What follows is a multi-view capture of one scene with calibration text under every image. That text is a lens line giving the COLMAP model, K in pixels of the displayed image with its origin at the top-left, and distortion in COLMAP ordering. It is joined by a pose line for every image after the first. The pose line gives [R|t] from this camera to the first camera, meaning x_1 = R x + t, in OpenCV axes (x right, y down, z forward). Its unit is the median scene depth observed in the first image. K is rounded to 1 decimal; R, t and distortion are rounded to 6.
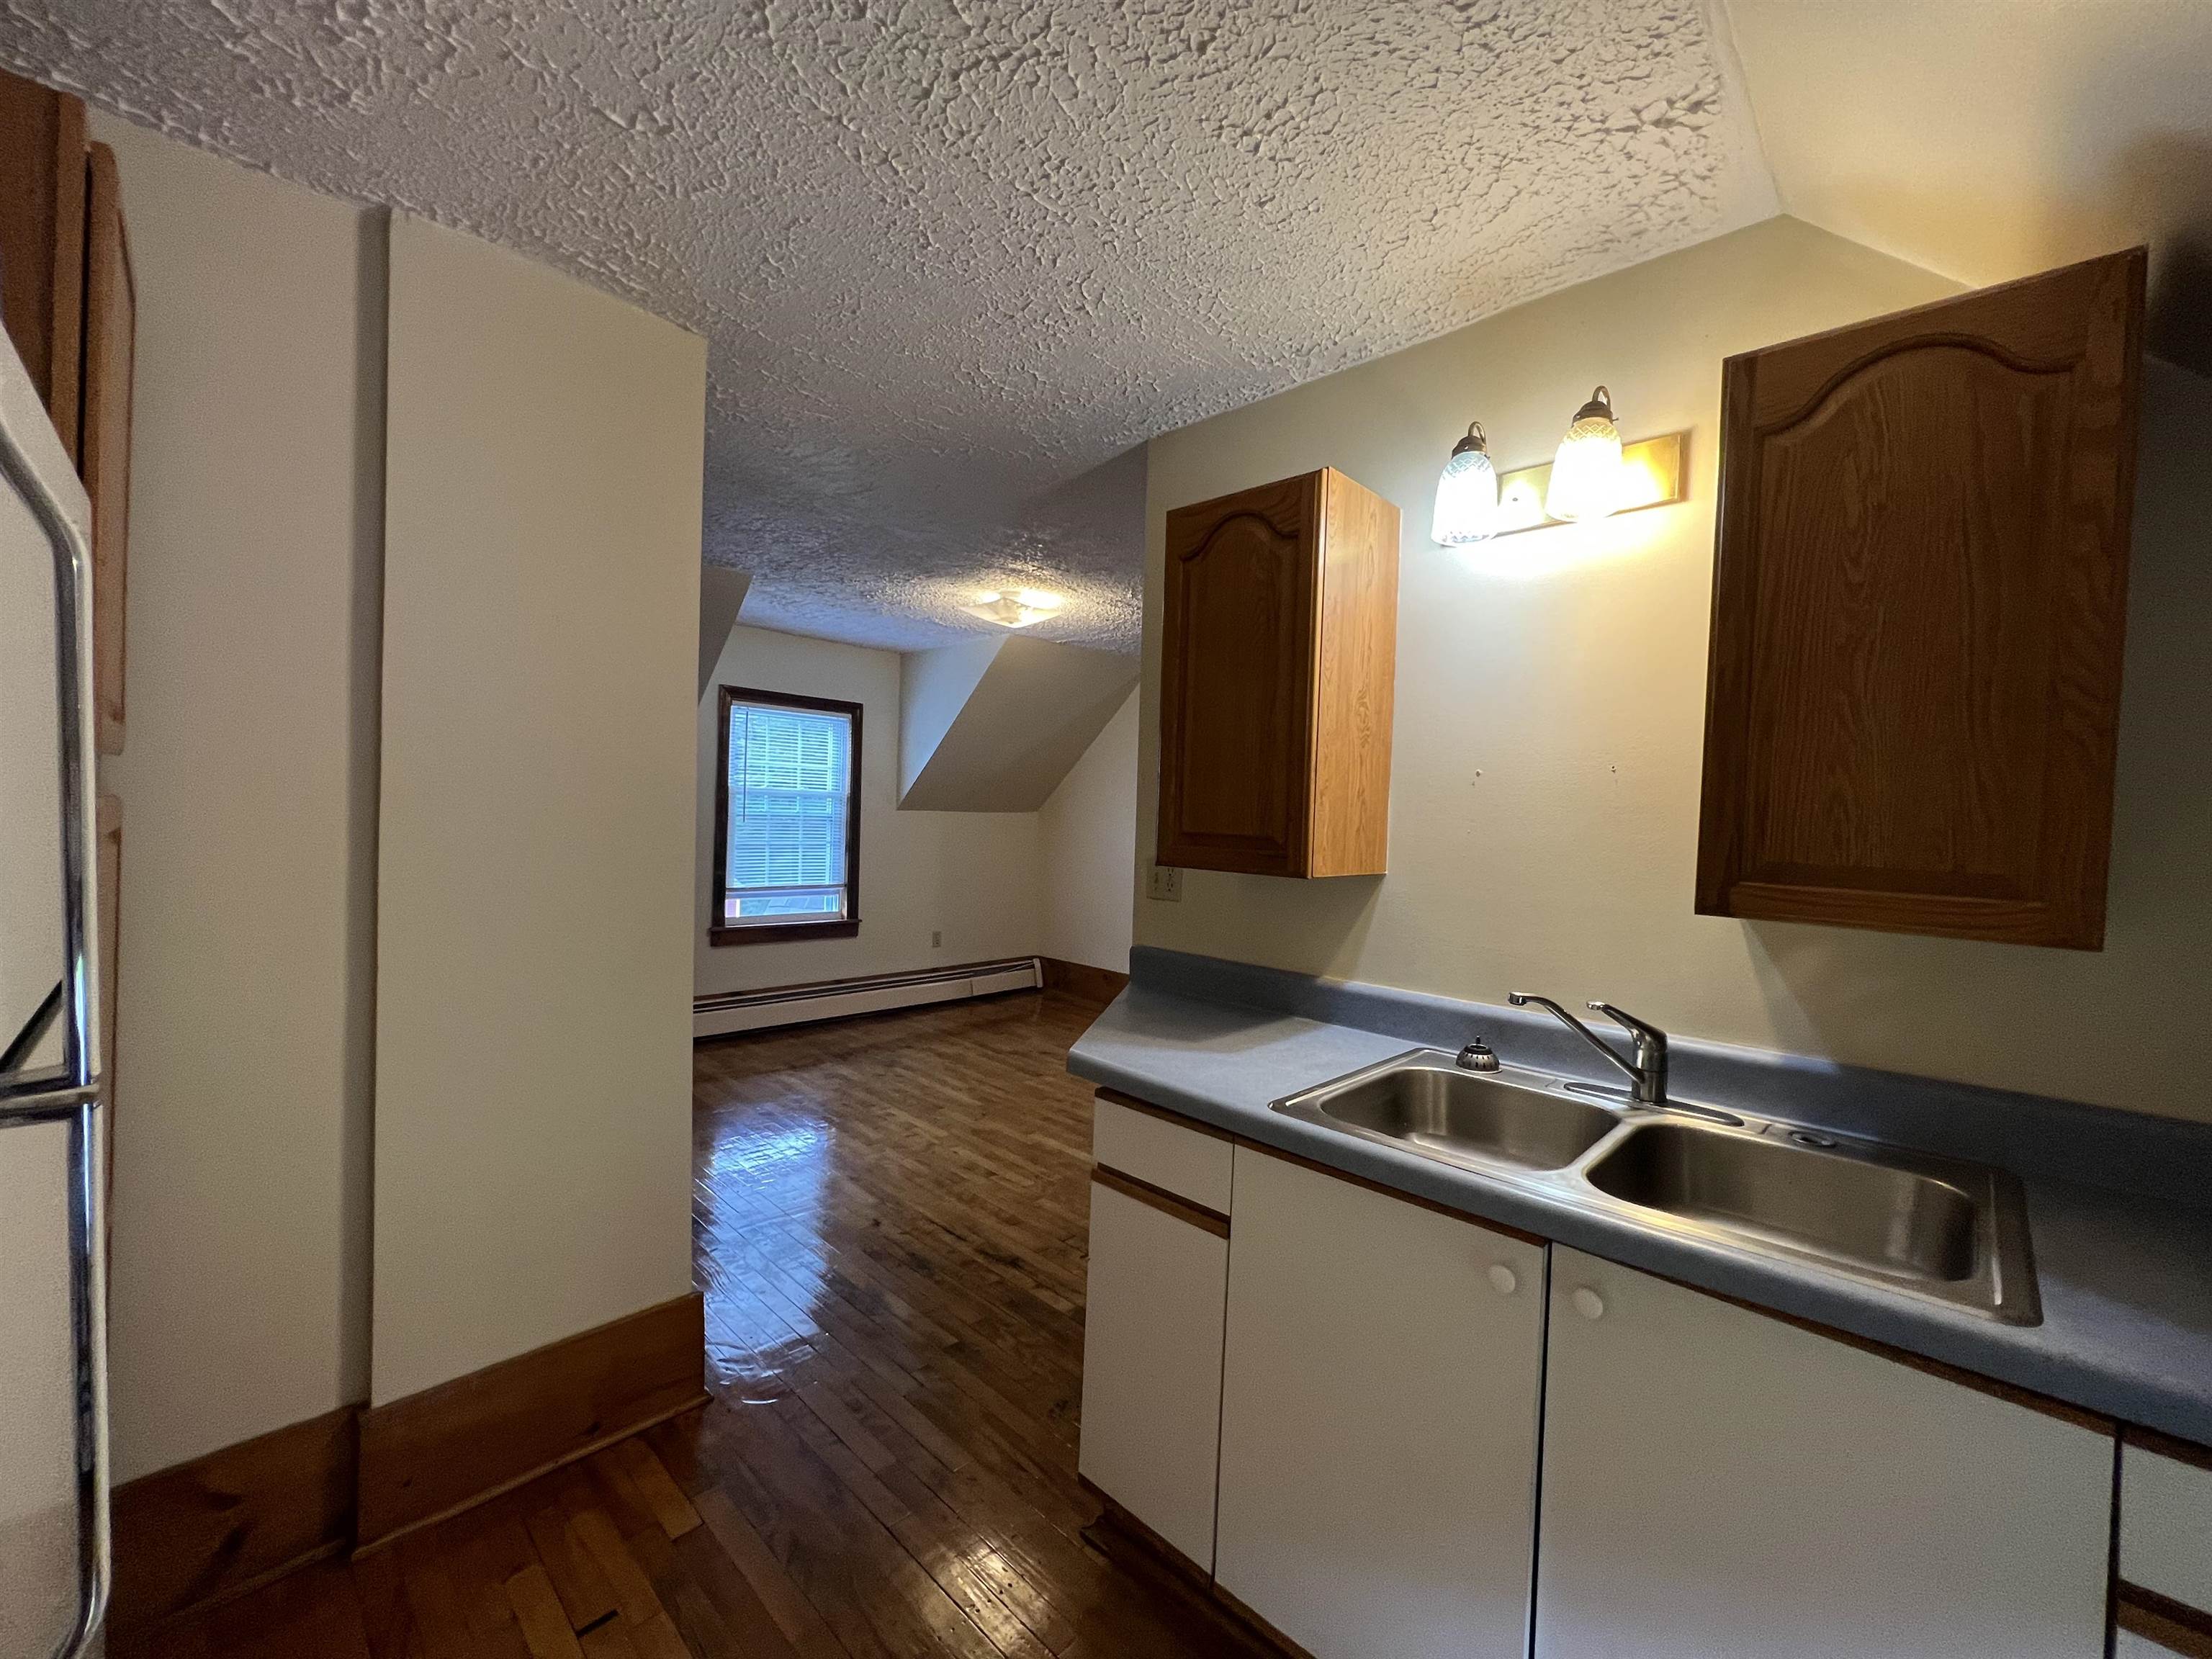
lens RADIAL K [[888.5, 0, 1111.4], [0, 888.5, 835.5], [0, 0, 1]] dist [-0.001089, 0.000325]
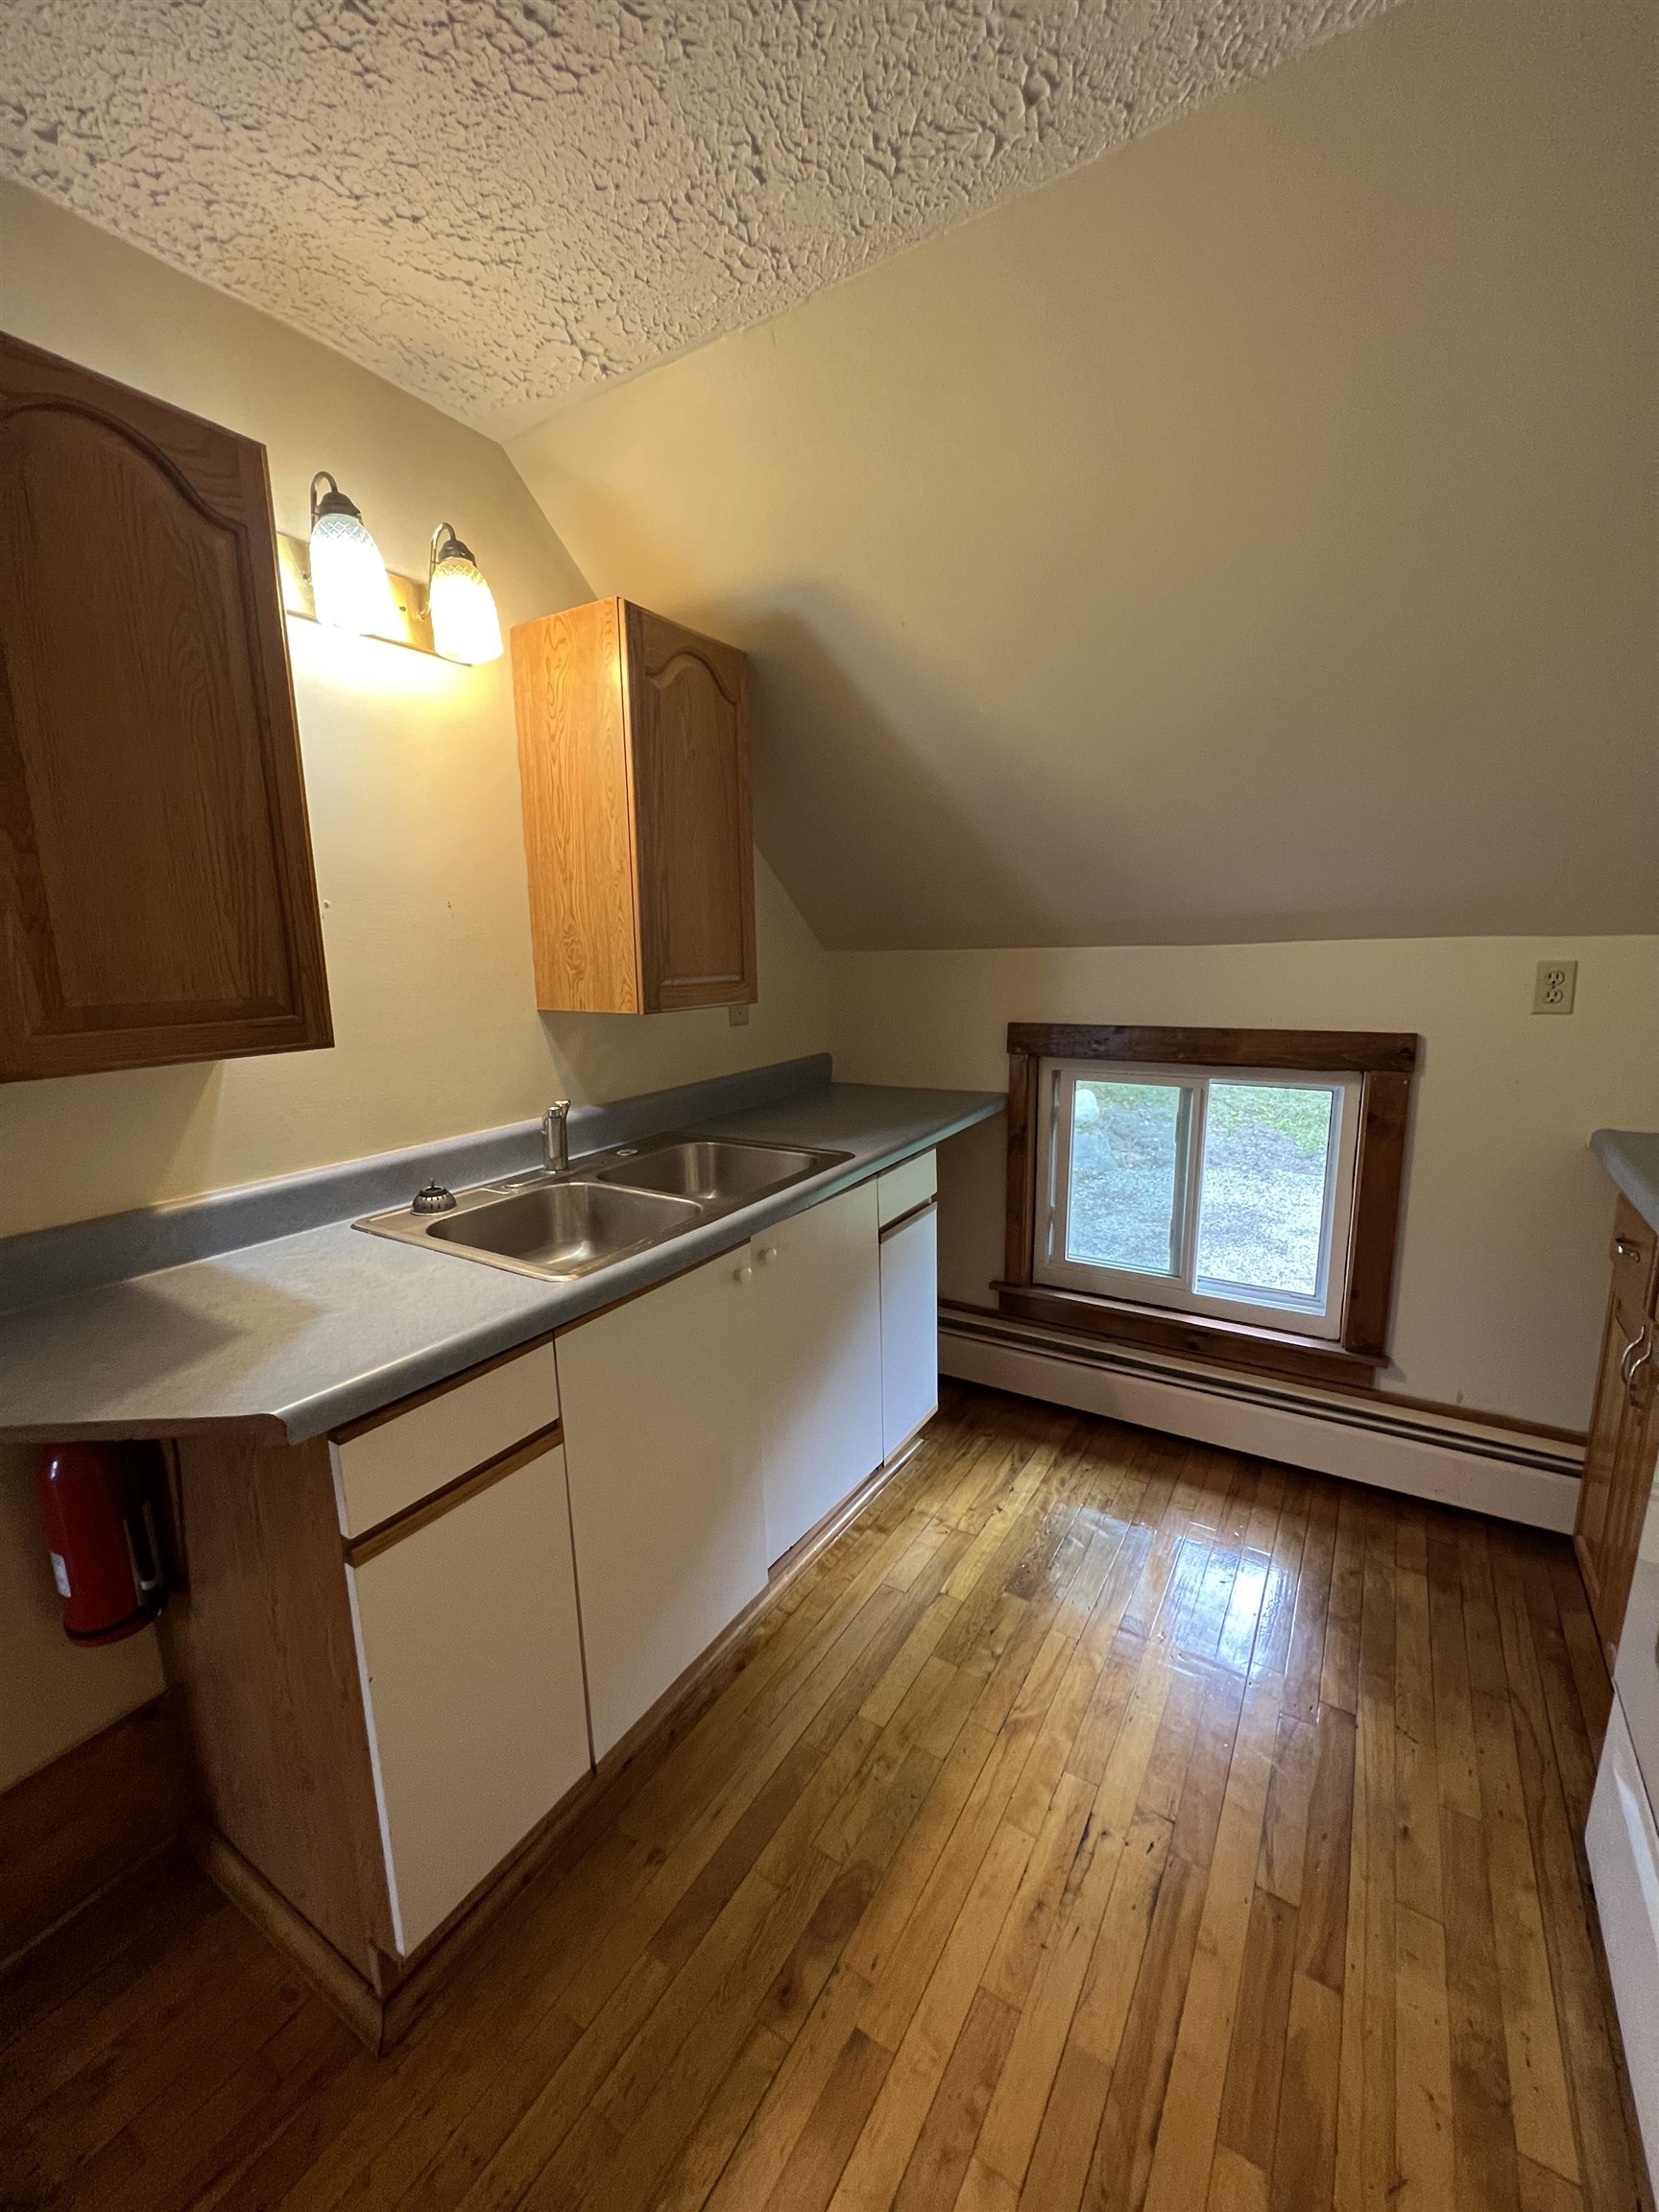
lens RADIAL K [[888.5, 0, 822.7], [0, 888.5, 1113.0], [0, 0, 1]] dist [-0.001089, 0.000325]
pose [[-0.202380, -0.211553, 0.956184, -0.676479], [0.040871, 0.973713, 0.224081, -0.056319], [-0.978454, 0.084430, -0.188413, 0.842270]]
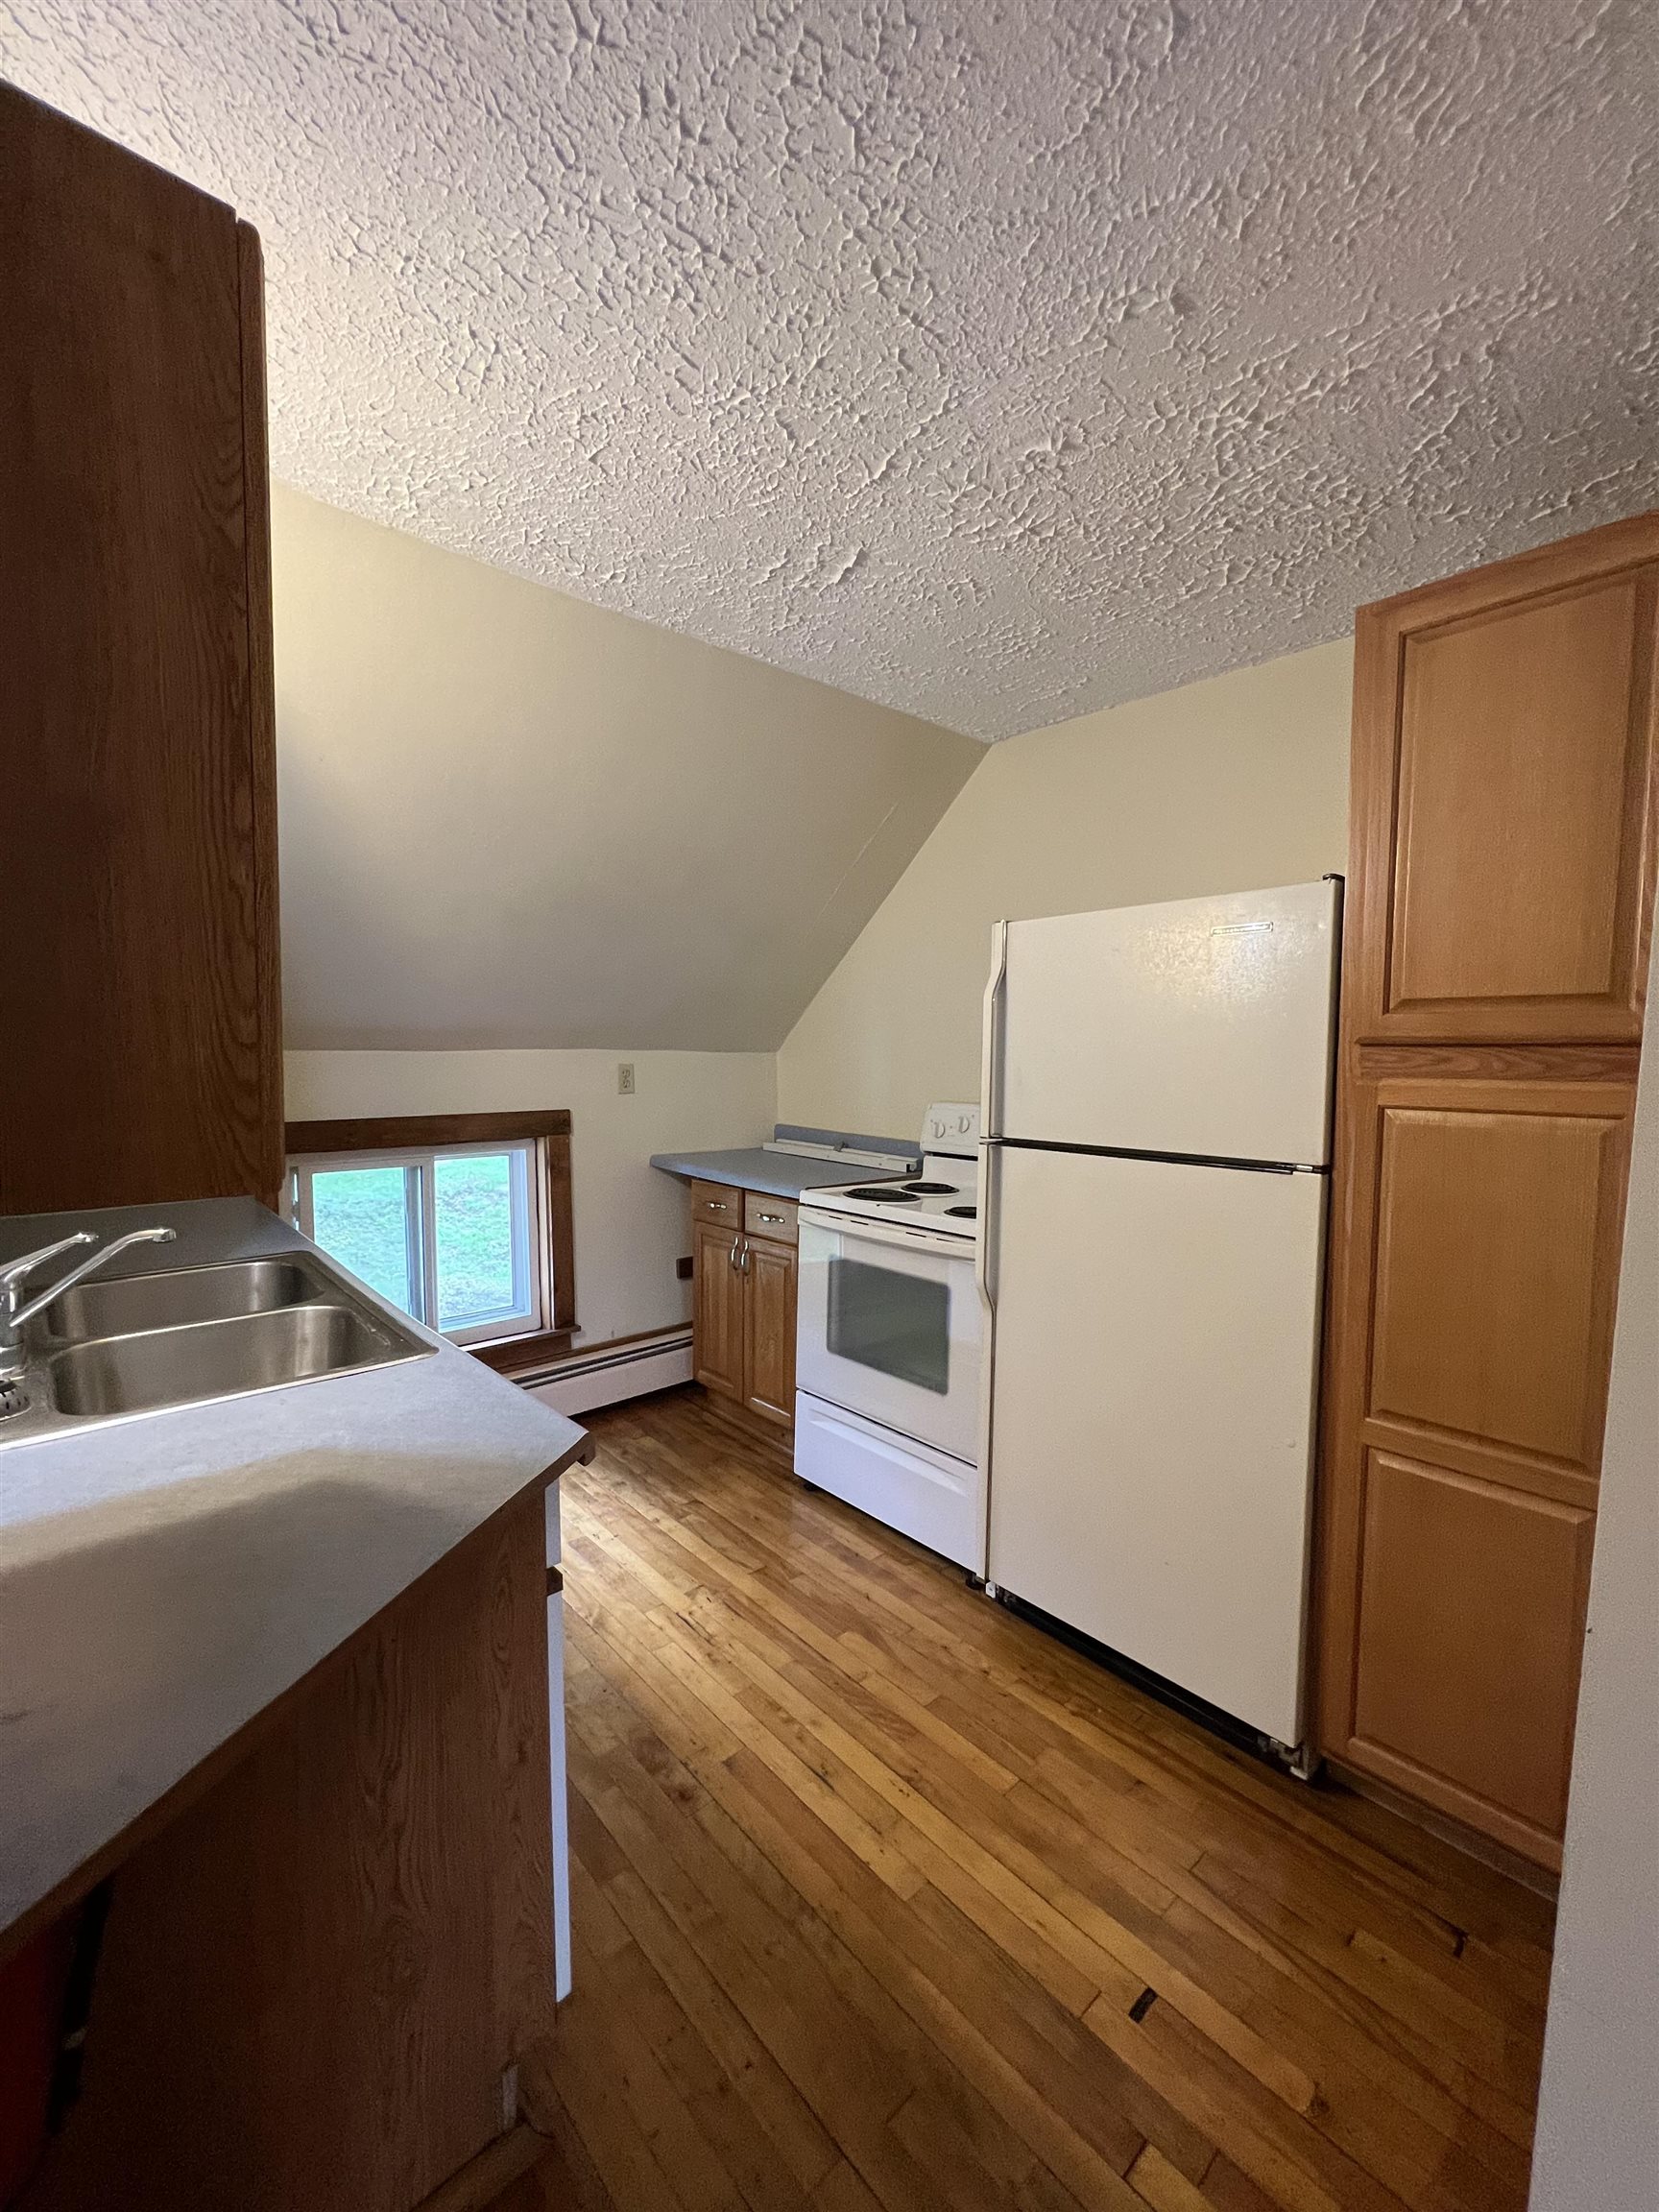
lens RADIAL K [[888.5, 0, 833.5], [0, 888.5, 1115.2], [0, 0, 1]] dist [-0.001089, 0.000325]
pose [[-0.997389, -0.045793, 0.055834, -0.278329], [-0.039839, 0.993837, 0.103448, -0.065064], [-0.060227, 0.100954, -0.993066, 1.791628]]
